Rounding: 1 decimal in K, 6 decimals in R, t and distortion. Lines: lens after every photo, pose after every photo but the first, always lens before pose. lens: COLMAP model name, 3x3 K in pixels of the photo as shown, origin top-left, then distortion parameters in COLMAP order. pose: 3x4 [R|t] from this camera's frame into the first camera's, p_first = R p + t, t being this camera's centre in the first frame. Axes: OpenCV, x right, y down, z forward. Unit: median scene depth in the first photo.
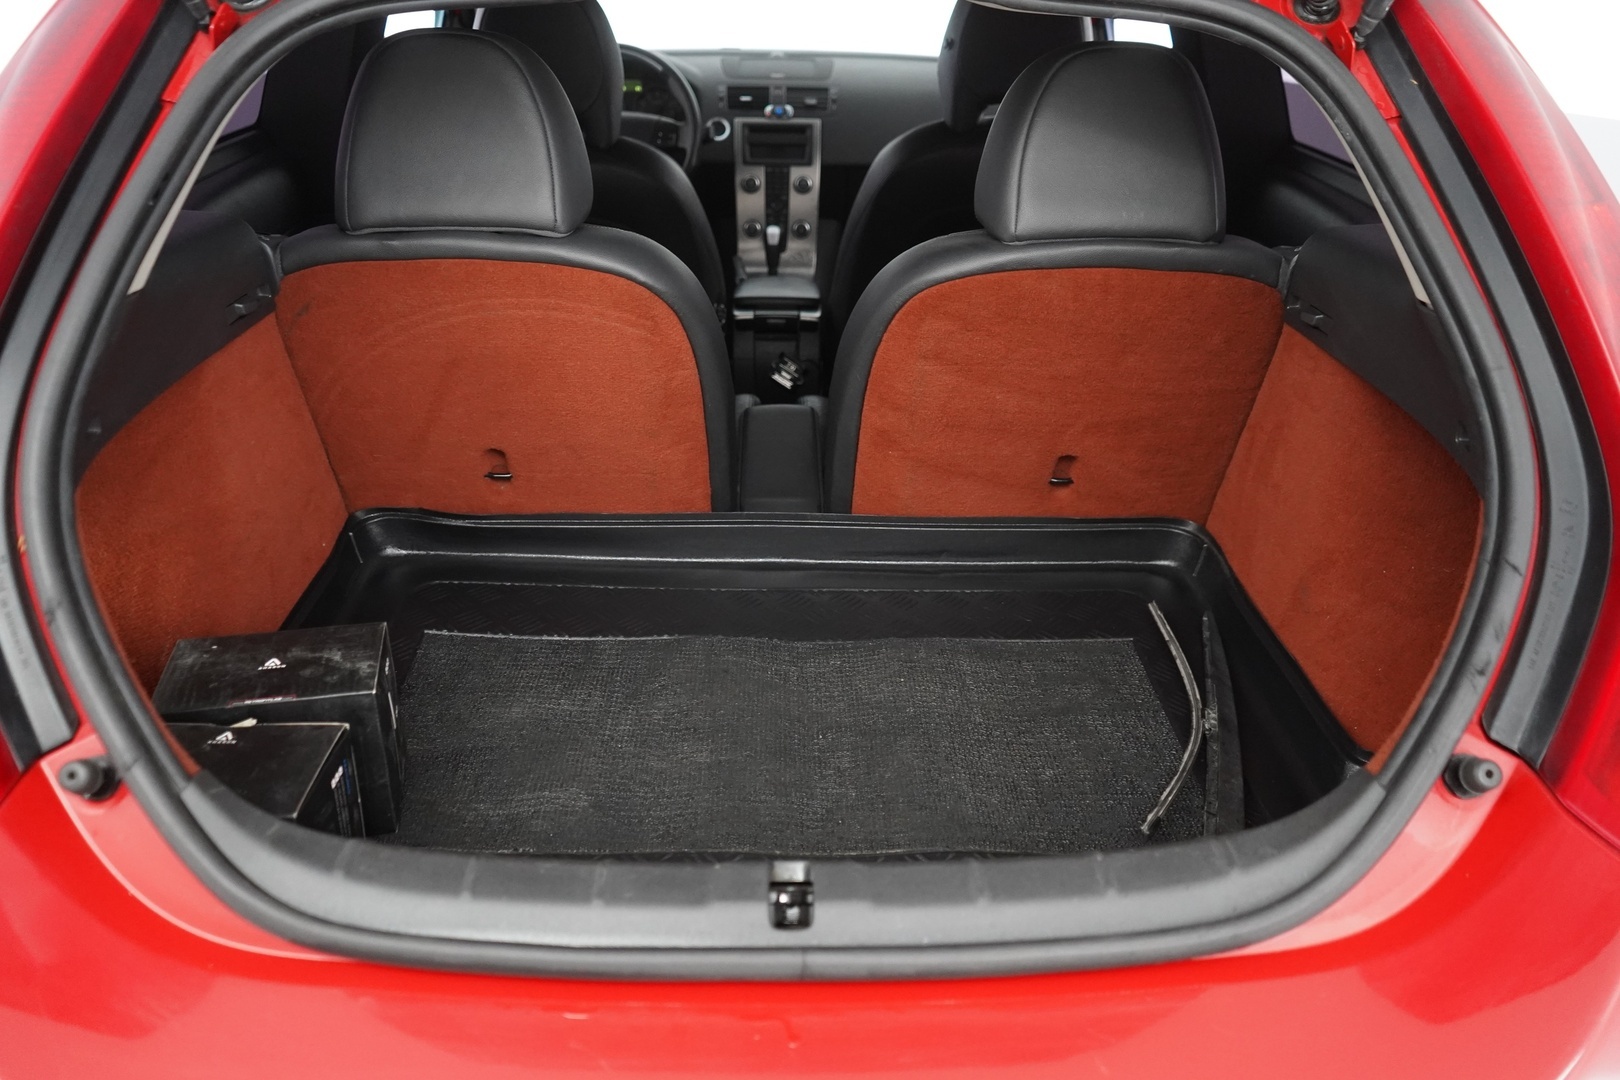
lens RADIAL K [[1271.9, 0, 810.0], [0, 1271.9, 540.0], [0, 0, 1]] dist [-0.164015, -0.000414]
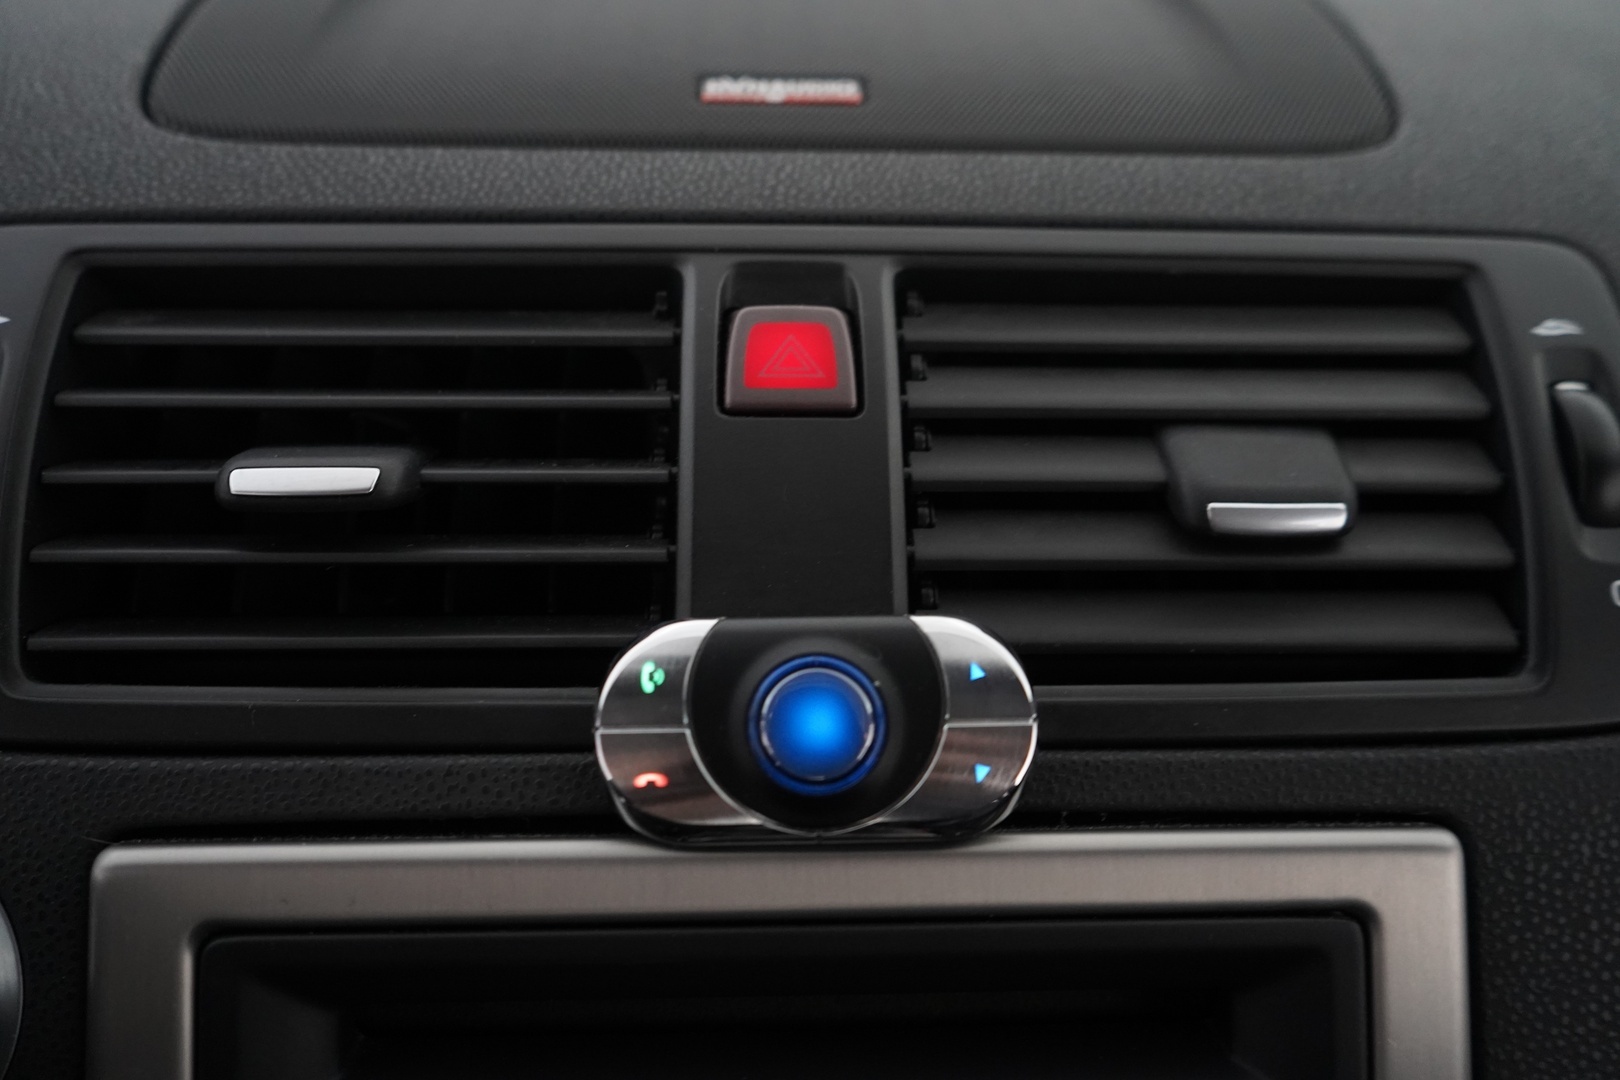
lens RADIAL K [[1224.8, 0, 810.0], [0, 1224.8, 540.0], [0, 0, 1]] dist [-0.027669, -0.000627]
pose [[0.999917, -0.010334, 0.007729, -0.025308], [0.010211, 0.999824, 0.015765, -0.351765], [-0.007891, -0.015685, 0.999846, 0.935815]]
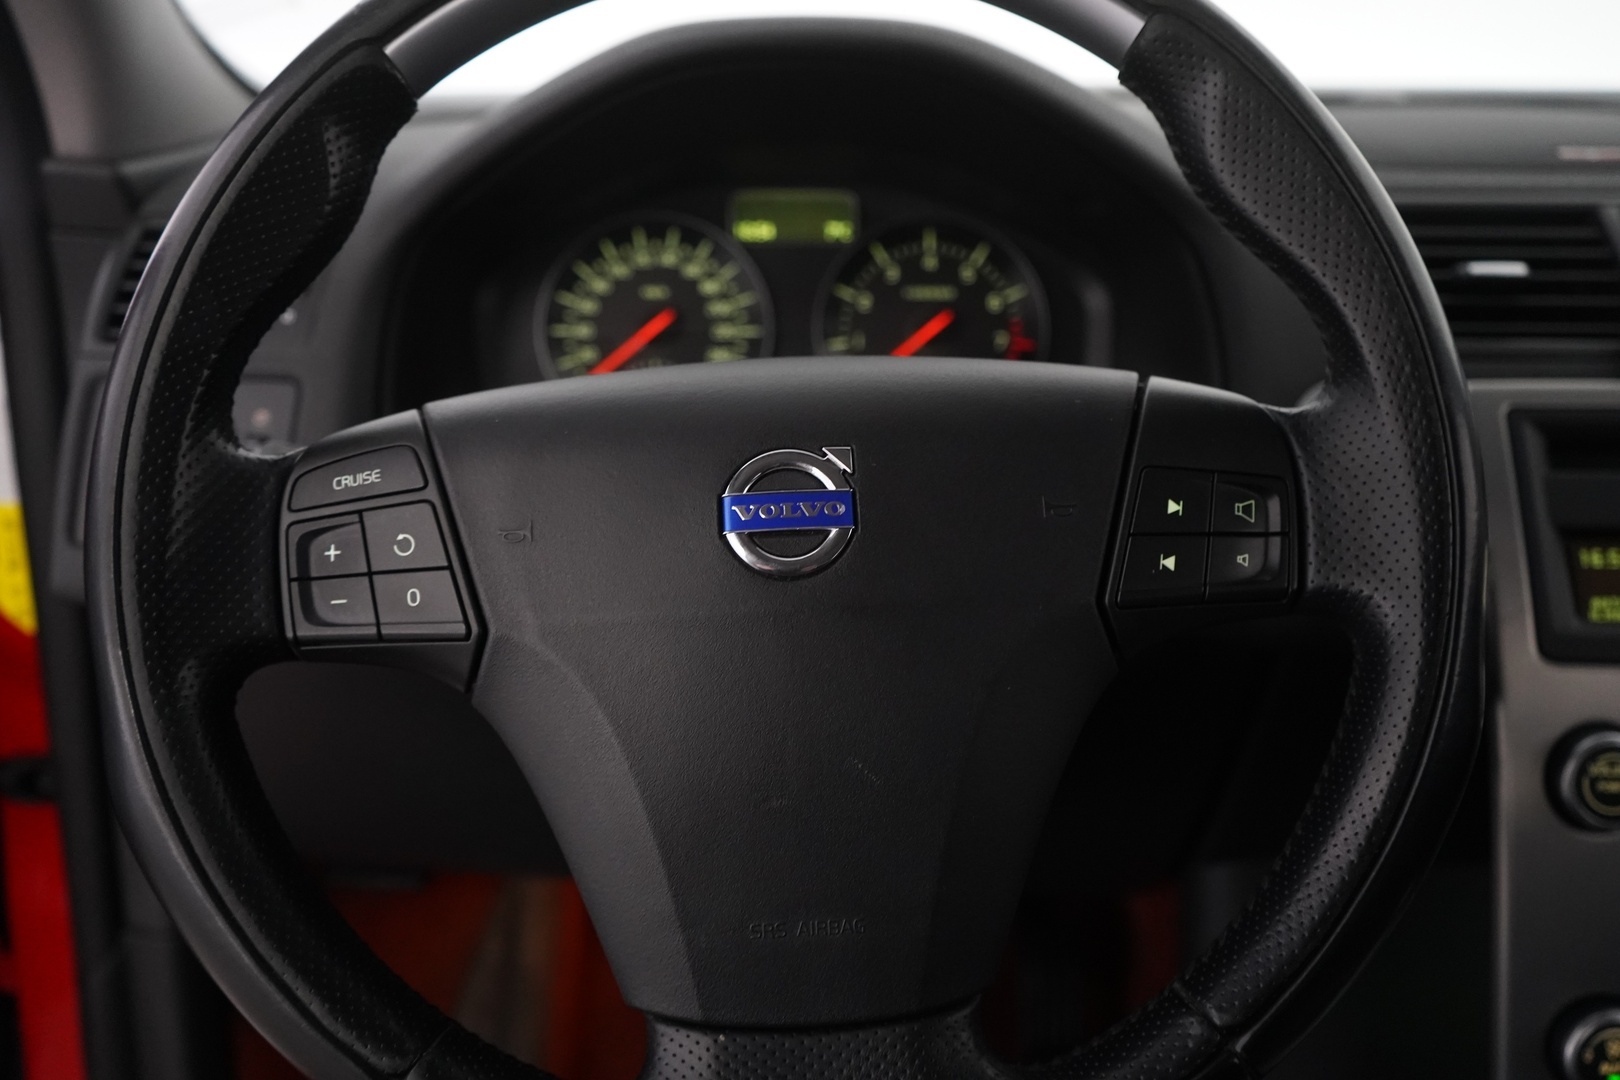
lens RADIAL K [[1590.9, 0, 810.0], [0, 1590.9, 540.0], [0, 0, 1]] dist [-0.006989, 0.005266]
pose [[0.999422, -0.005165, -0.033597, -0.140926], [-0.002435, 0.974974, -0.222304, -0.267232], [0.033905, 0.222258, 0.974398, 0.787675]]
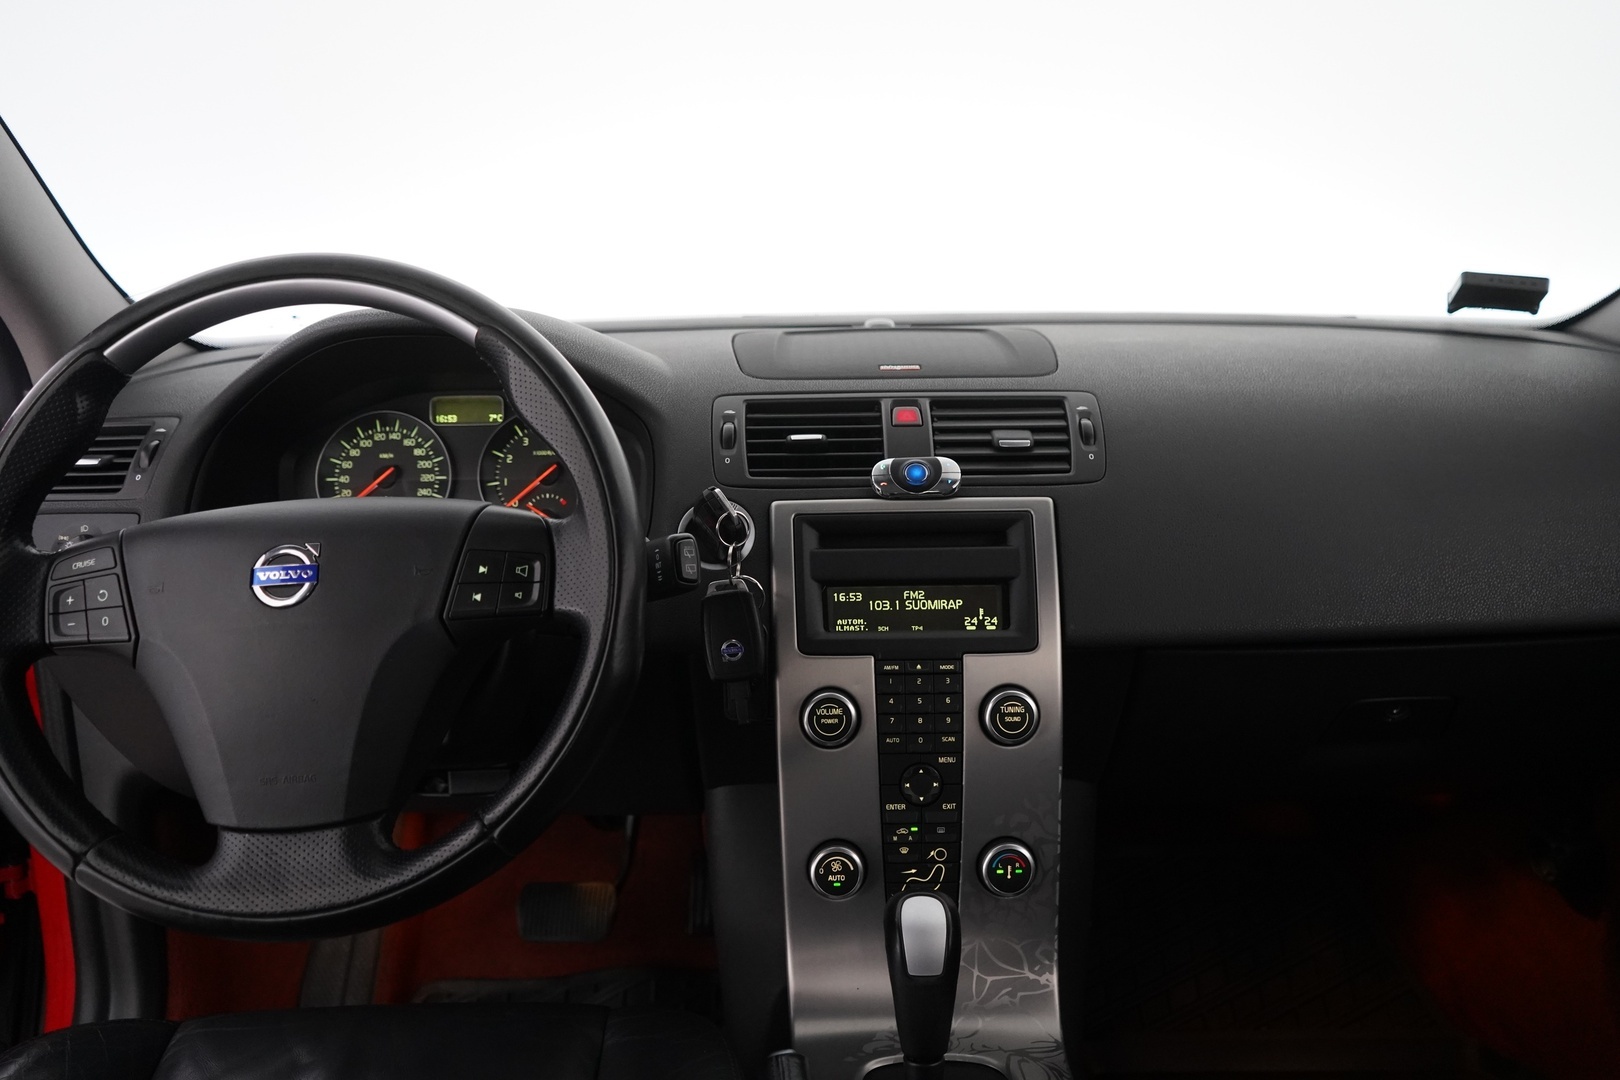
lens RADIAL K [[1224.8, 0, 810.0], [0, 1224.8, 540.0], [0, 0, 1]] dist [-0.027669, -0.000627]
pose [[0.999125, -0.027666, -0.031379, -0.041592], [0.017621, 0.958623, -0.284132, -0.241931], [0.037941, 0.283331, 0.958271, 0.712434]]
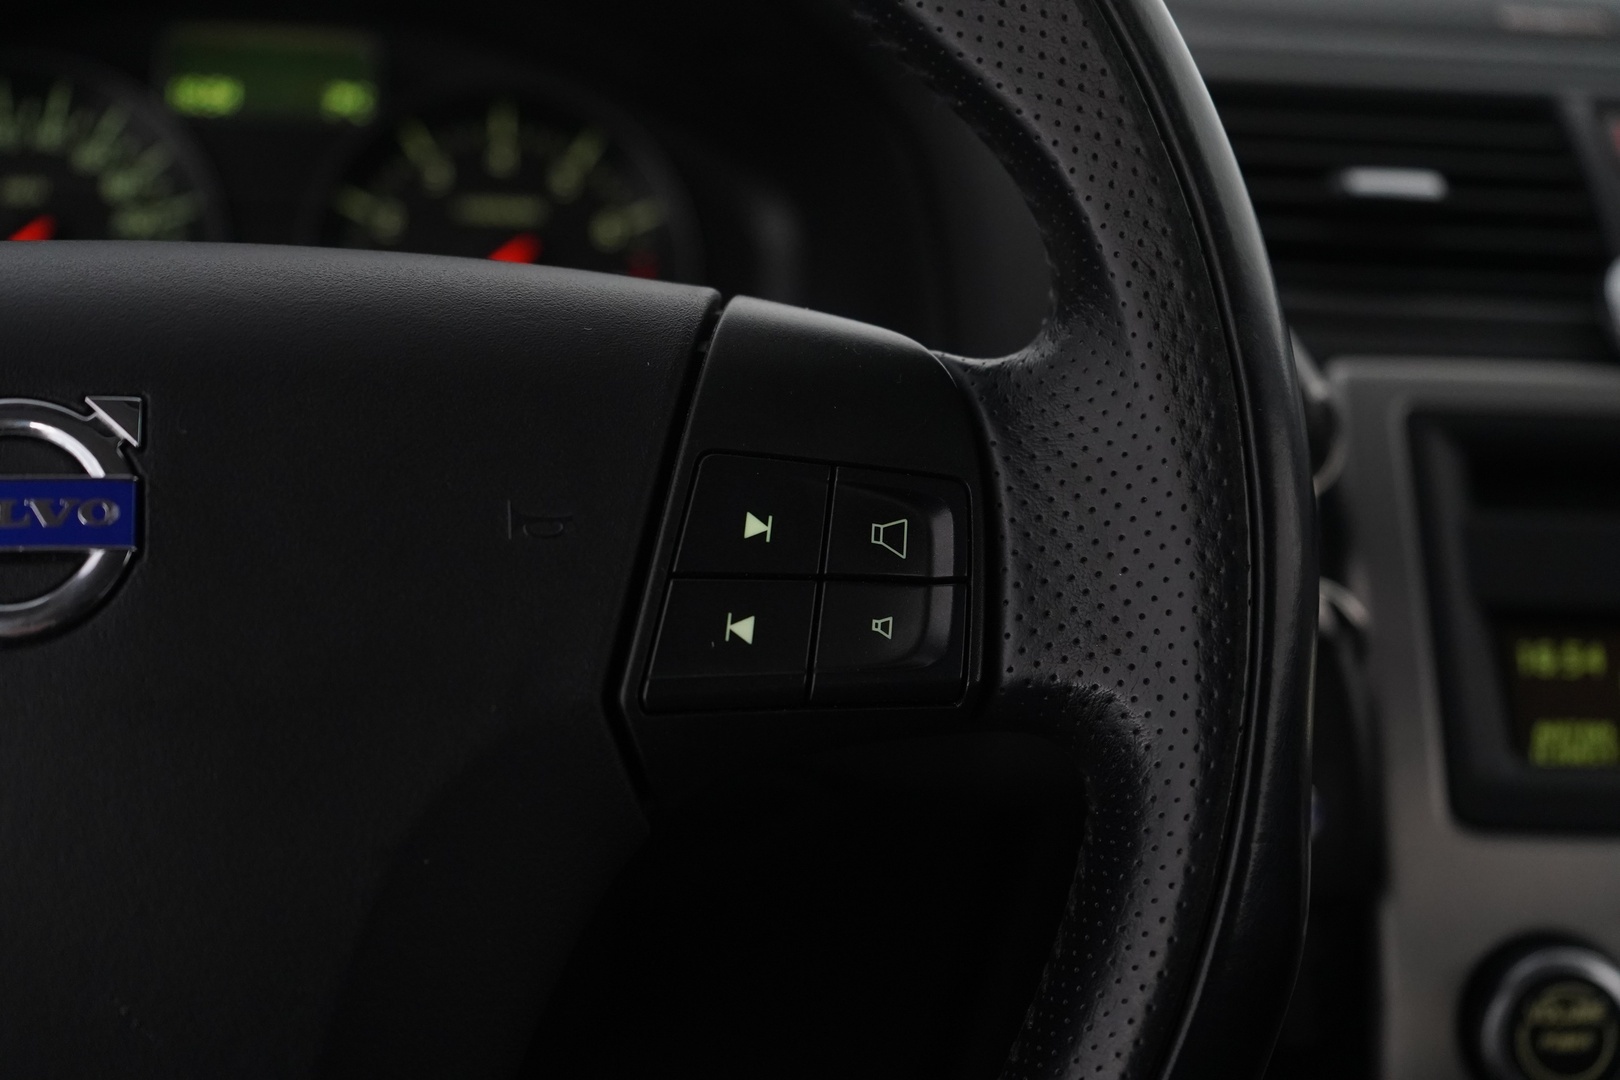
lens RADIAL K [[2392.9, 0, 810.0], [0, 2392.9, 540.0], [0, 0, 1]] dist [-0.039525, 0.100810]
pose [[0.995341, 0.013577, 0.095456, -0.120420], [0.013150, 0.961668, -0.273902, -0.269657], [-0.095516, 0.273881, 0.957009, 0.817906]]
